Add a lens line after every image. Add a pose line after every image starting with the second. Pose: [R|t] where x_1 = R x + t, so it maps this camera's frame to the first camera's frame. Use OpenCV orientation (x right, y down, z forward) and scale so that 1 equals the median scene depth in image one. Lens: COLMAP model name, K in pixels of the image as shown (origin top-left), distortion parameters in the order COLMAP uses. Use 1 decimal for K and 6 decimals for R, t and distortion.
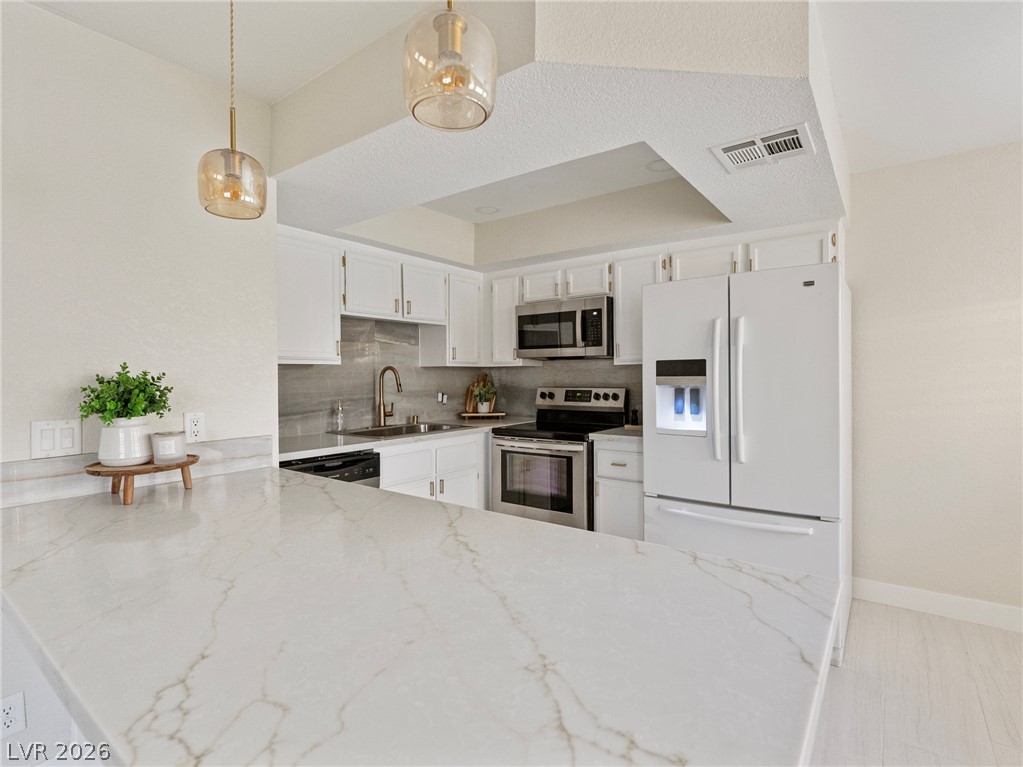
lens RADIAL K [[509.3, 0, 514.3], [0, 509.3, 358.0], [0, 0, 1]] dist [-0.002182, 0.000679]
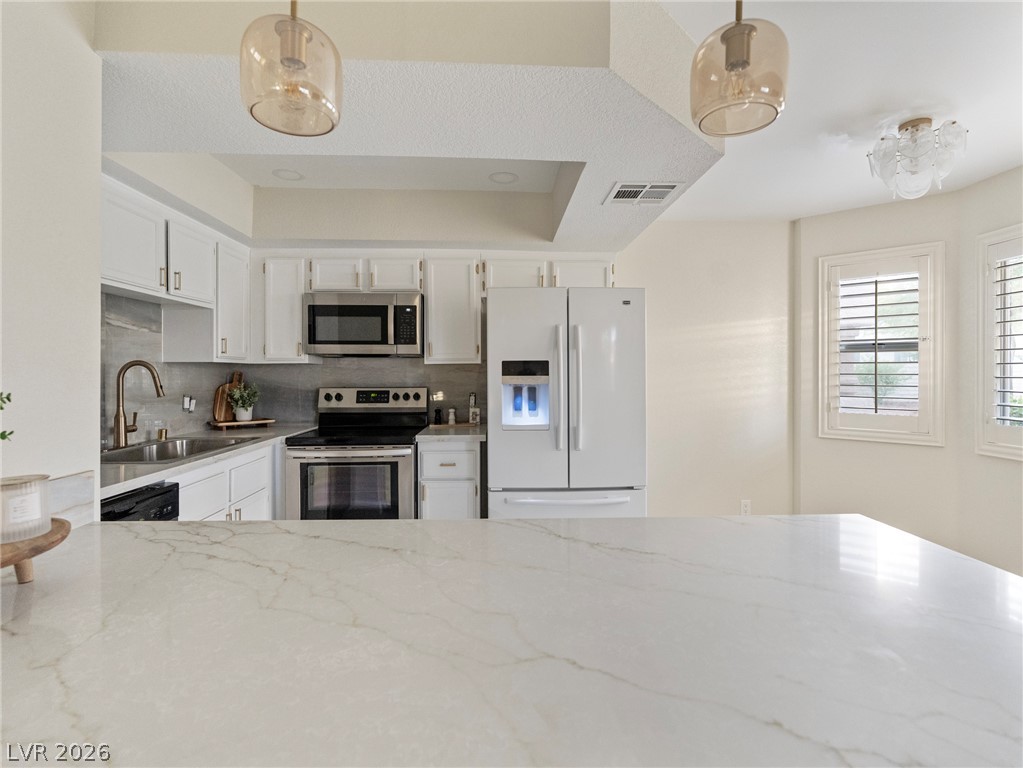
lens RADIAL K [[509.3, 0, 514.3], [0, 509.3, 358.5], [0, 0, 1]] dist [-0.002182, 0.000679]
pose [[0.783246, 0.023653, 0.621262, -0.276119], [-0.024646, 0.999672, -0.006988, 0.005190], [-0.621223, -0.009838, 0.783572, 0.121809]]
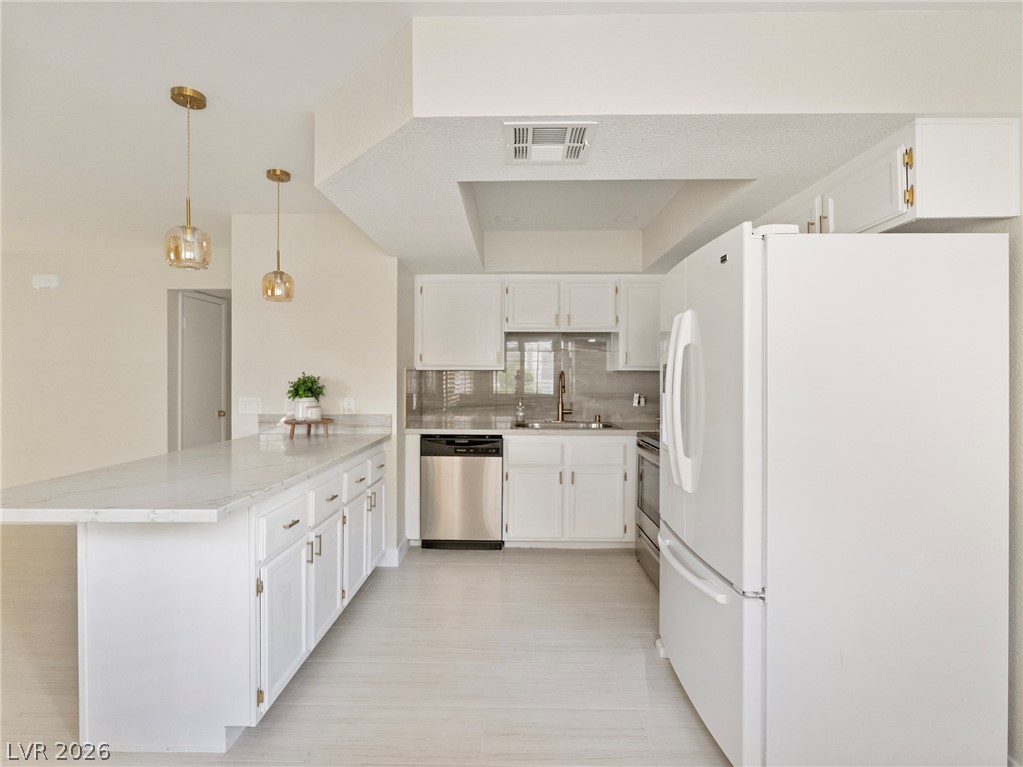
lens RADIAL K [[509.3, 0, 514.3], [0, 509.3, 358.0], [0, 0, 1]] dist [-0.002182, 0.000679]
pose [[0.591013, -0.022640, -0.806344, 0.643355], [0.020744, 0.999702, -0.012864, -0.000420], [0.806395, -0.009124, 0.591307, 0.212909]]
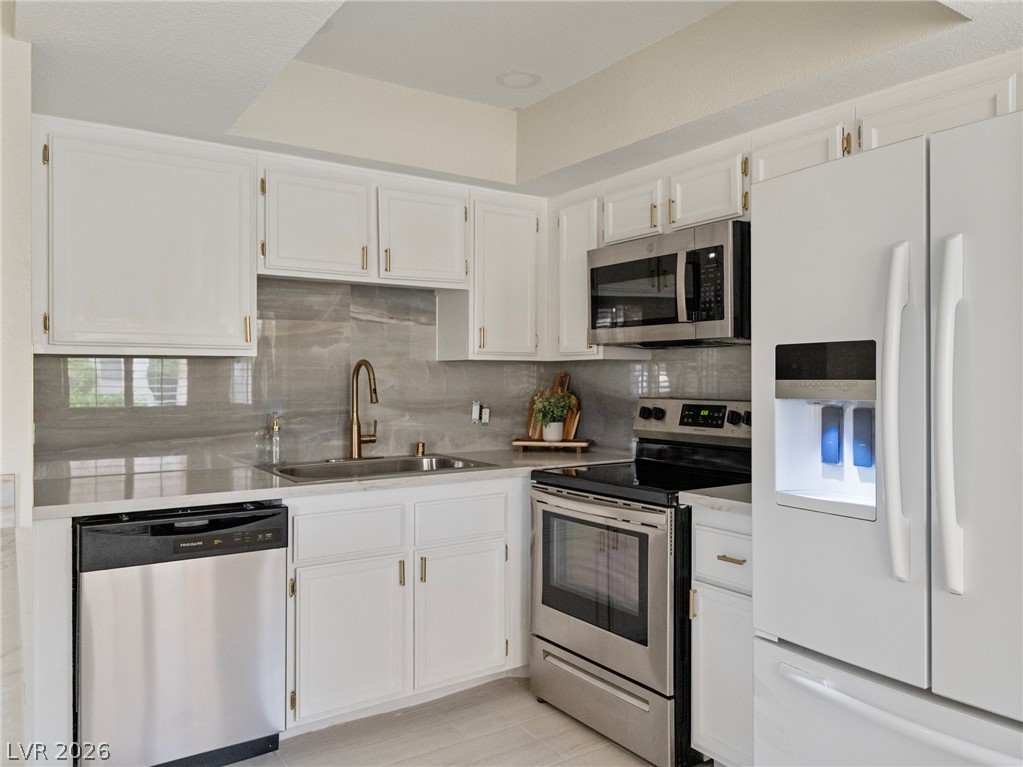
lens RADIAL K [[745.7, 0, 515.6], [0, 745.7, 368.1], [0, 0, 1]] dist [-0.004883, 0.004021]
pose [[0.945979, 0.002341, -0.324219, 0.211710], [0.005305, 0.999728, 0.022697, 0.006865], [0.324184, -0.023191, 0.945710, 0.223860]]
